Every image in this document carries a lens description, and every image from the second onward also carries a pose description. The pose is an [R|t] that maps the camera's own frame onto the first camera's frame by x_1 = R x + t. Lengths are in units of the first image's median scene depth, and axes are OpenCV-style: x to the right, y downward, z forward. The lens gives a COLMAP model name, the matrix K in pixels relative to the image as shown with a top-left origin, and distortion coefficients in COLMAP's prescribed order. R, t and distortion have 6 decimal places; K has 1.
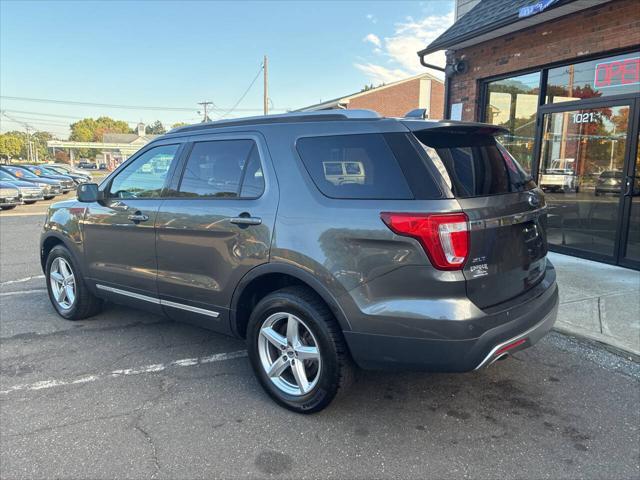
lens RADIAL K [[484.6, 0, 319.4], [0, 484.6, 241.3], [0, 0, 1]] dist [0.056100, -0.067080]
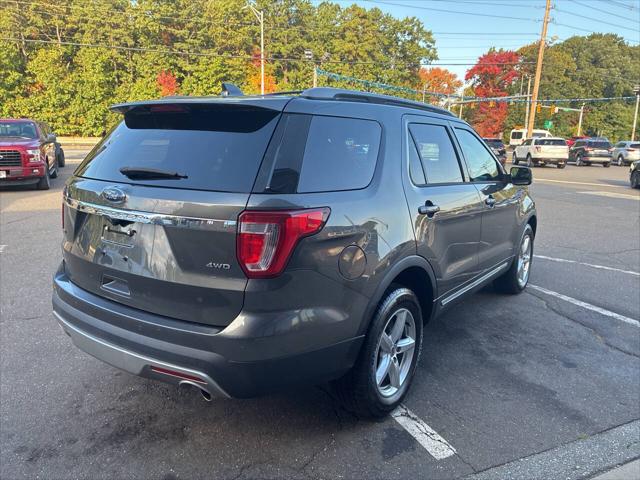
lens RADIAL K [[484.6, 0, 318.2], [0, 484.6, 240.8], [0, 0, 1]] dist [0.056100, -0.067080]
pose [[0.037099, 0.211878, -0.976592, 0.533392], [-0.179797, 0.962732, 0.202041, -0.100326], [0.983004, 0.168093, 0.073812, 0.547000]]
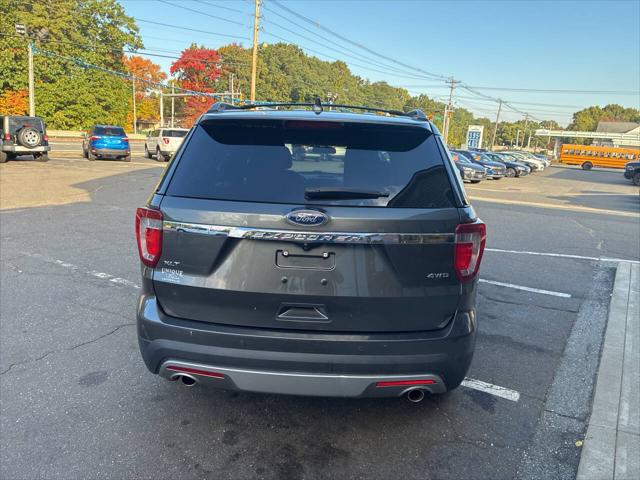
lens RADIAL K [[484.6, 0, 322.2], [0, 484.6, 239.3], [0, 0, 1]] dist [0.056100, -0.067080]
pose [[0.590937, 0.191496, -0.783660, 0.448312], [-0.177193, 0.978506, 0.105492, -0.057883], [0.787018, 0.076519, 0.612167, 0.239395]]
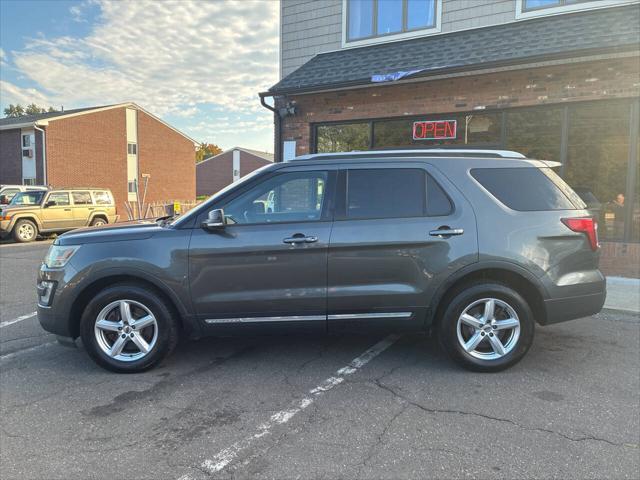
lens RADIAL K [[484.6, 0, 316.6], [0, 484.6, 240.3], [0, 0, 1]] dist [0.056100, -0.067080]
pose [[0.786746, -0.058842, 0.614466, -0.540038], [0.098096, 0.994714, -0.030345, -0.007107], [-0.609433, 0.084150, 0.788359, 0.092278]]
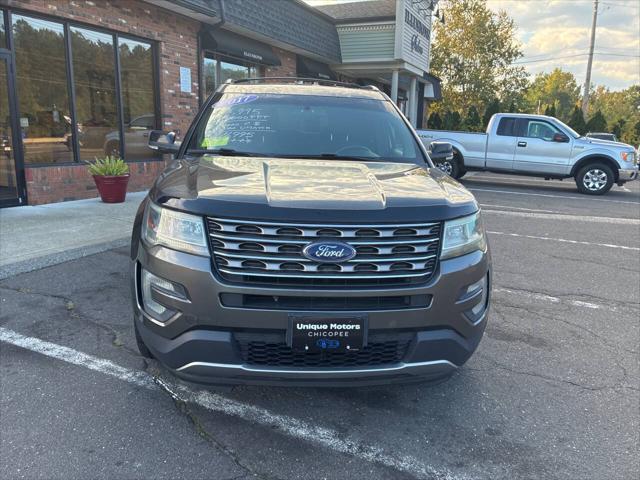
lens RADIAL K [[484.6, 0, 319.9], [0, 484.6, 239.6], [0, 0, 1]] dist [0.056100, -0.067080]
pose [[-0.691032, -0.182383, 0.699437, -0.598457], [0.084680, 0.940554, 0.328918, -0.161274], [-0.717847, 0.286521, -0.634509, 1.082257]]
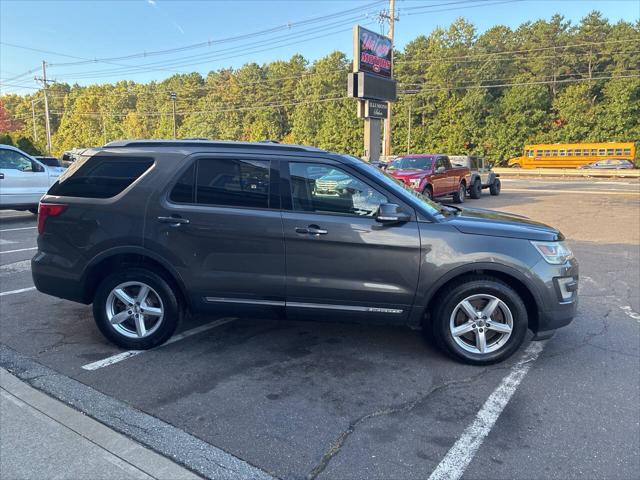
lens RADIAL K [[484.6, 0, 320.3], [0, 484.6, 236.9], [0, 0, 1]] dist [0.056100, -0.067080]
pose [[-0.826744, 0.079928, -0.556872, 0.296138], [-0.102551, 0.951860, 0.288870, -0.230814], [0.553153, 0.295930, -0.778747, 1.246803]]
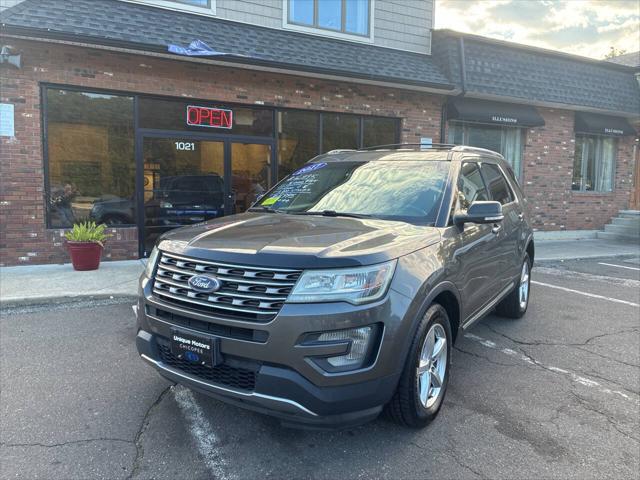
lens RADIAL K [[484.6, 0, 314.8], [0, 484.6, 240.9], [0, 0, 1]] dist [0.056100, -0.067080]
pose [[-0.090491, -0.111751, 0.989607, -0.780076], [0.148526, 0.981057, 0.124367, -0.120523], [-0.984760, 0.158236, -0.072179, 0.818107]]
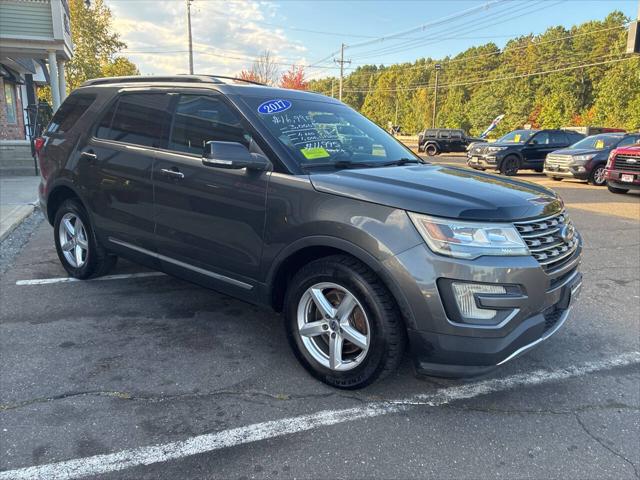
lens RADIAL K [[484.6, 0, 319.3], [0, 484.6, 235.4], [0, 0, 1]] dist [0.056100, -0.067080]
pose [[-0.999532, -0.026652, -0.014995, -0.169446], [-0.030297, 0.929671, 0.367142, -0.197609], [0.004155, 0.367425, -0.930044, 1.273292]]
